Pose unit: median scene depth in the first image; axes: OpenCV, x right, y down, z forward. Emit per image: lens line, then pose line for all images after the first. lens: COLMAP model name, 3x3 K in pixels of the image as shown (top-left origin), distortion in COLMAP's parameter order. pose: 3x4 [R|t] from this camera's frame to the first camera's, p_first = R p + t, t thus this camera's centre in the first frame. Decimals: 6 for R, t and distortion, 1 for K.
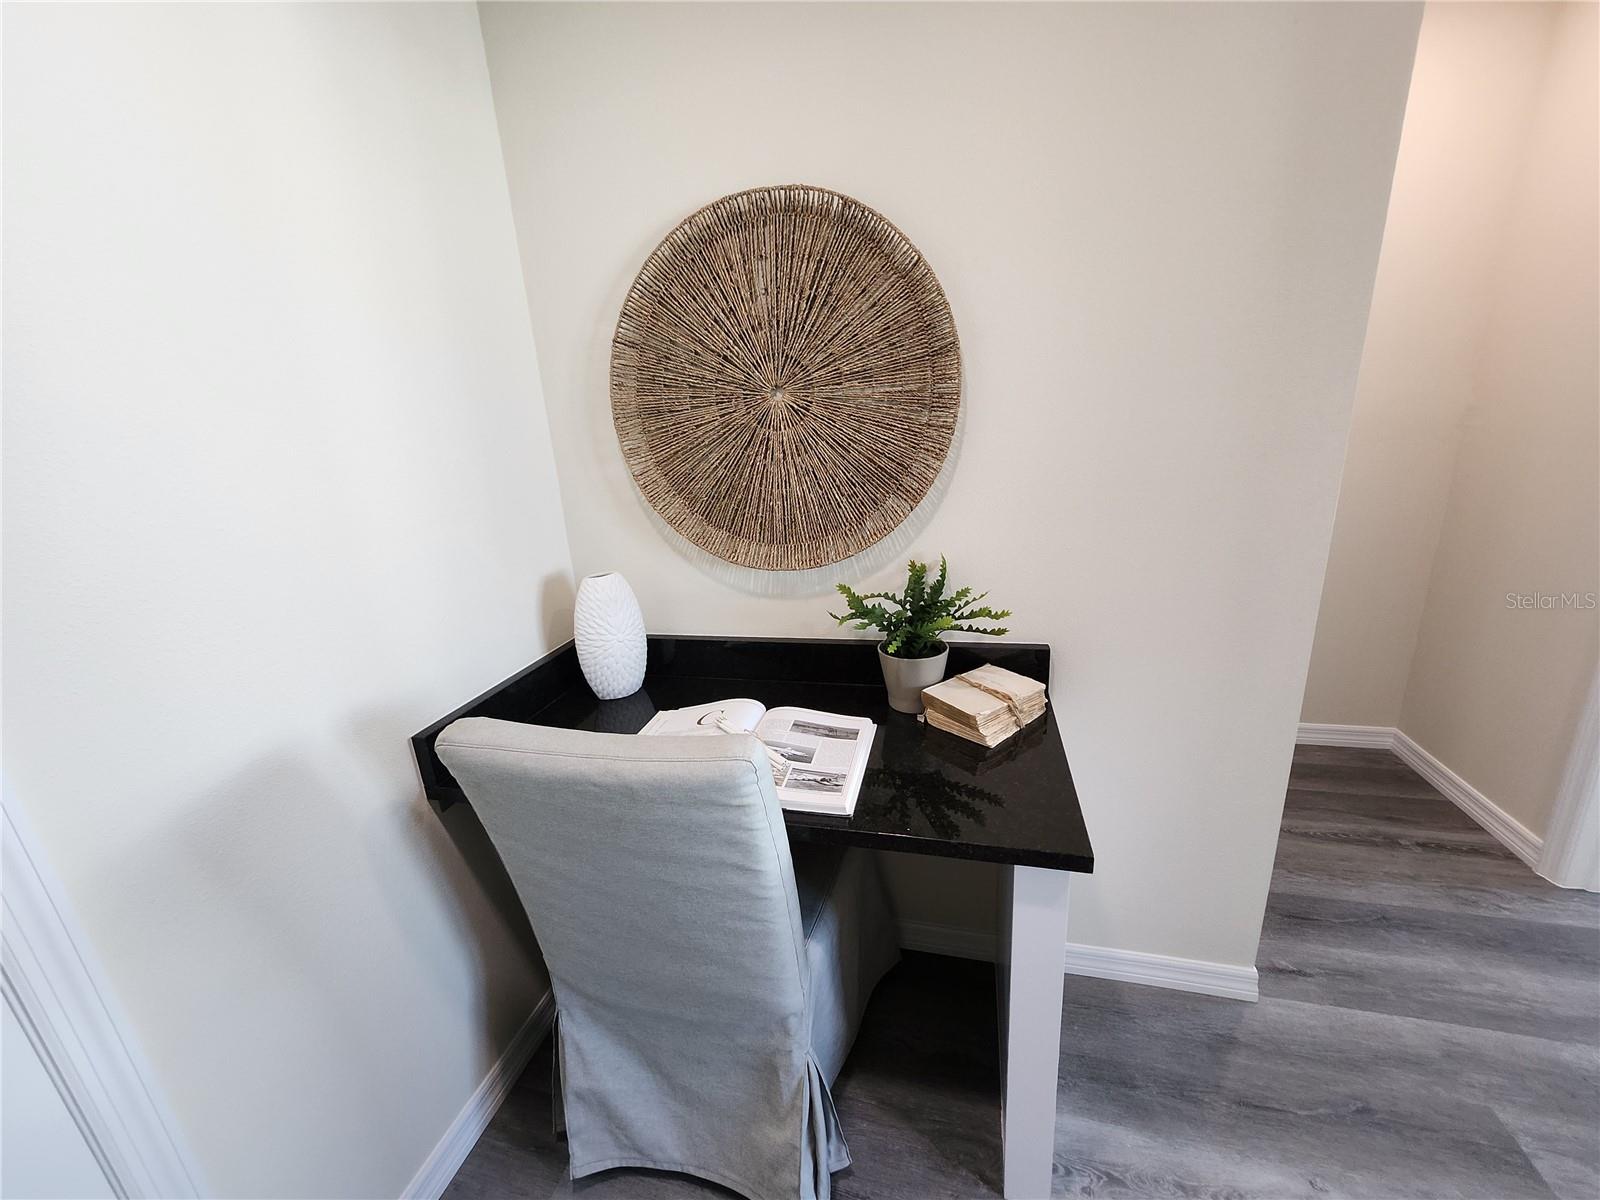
lens RADIAL K [[645.6, 0, 800.0], [0, 645.6, 600.0], [0, 0, 1]] dist [0.001129, 0.002273]
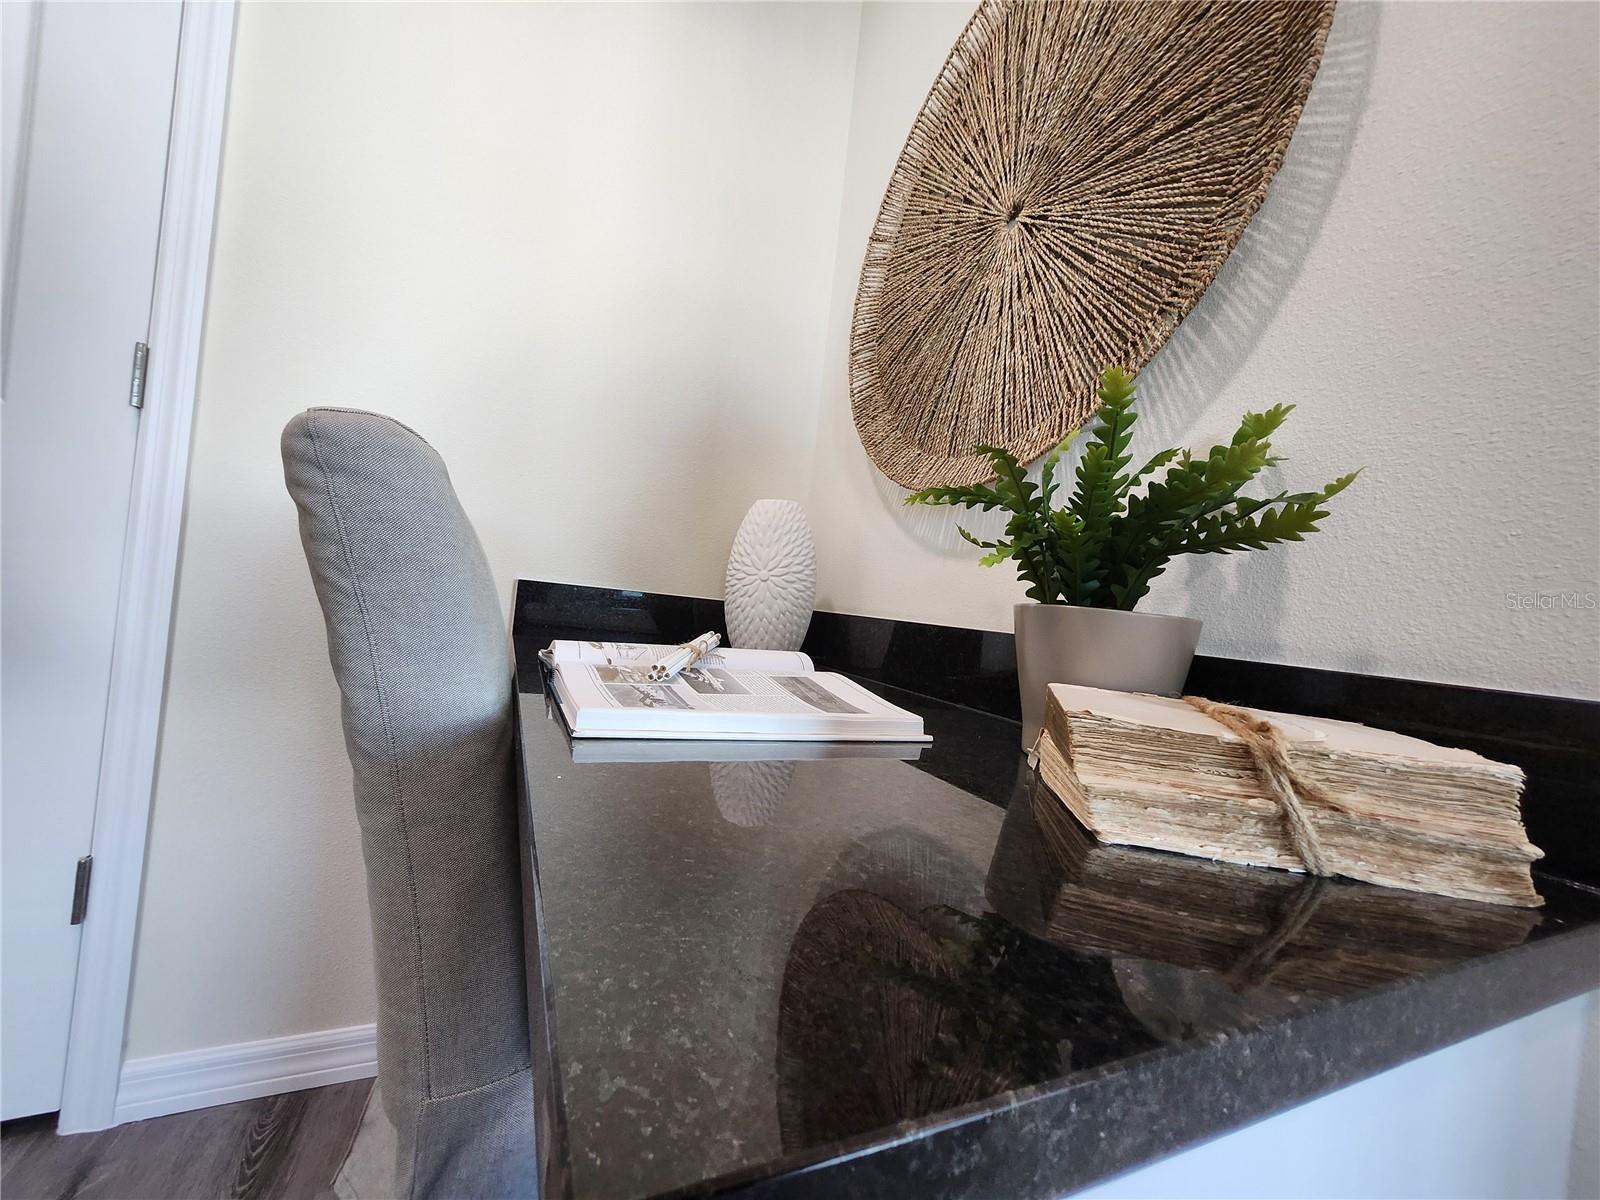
lens RADIAL K [[645.6, 0, 800.0], [0, 645.6, 600.0], [0, 0, 1]] dist [0.001129, 0.002273]
pose [[0.612347, 0.115777, -0.782066, 0.372595], [-0.361245, 0.920887, -0.146522, 0.192315], [0.703231, 0.372240, 0.605726, 0.603565]]
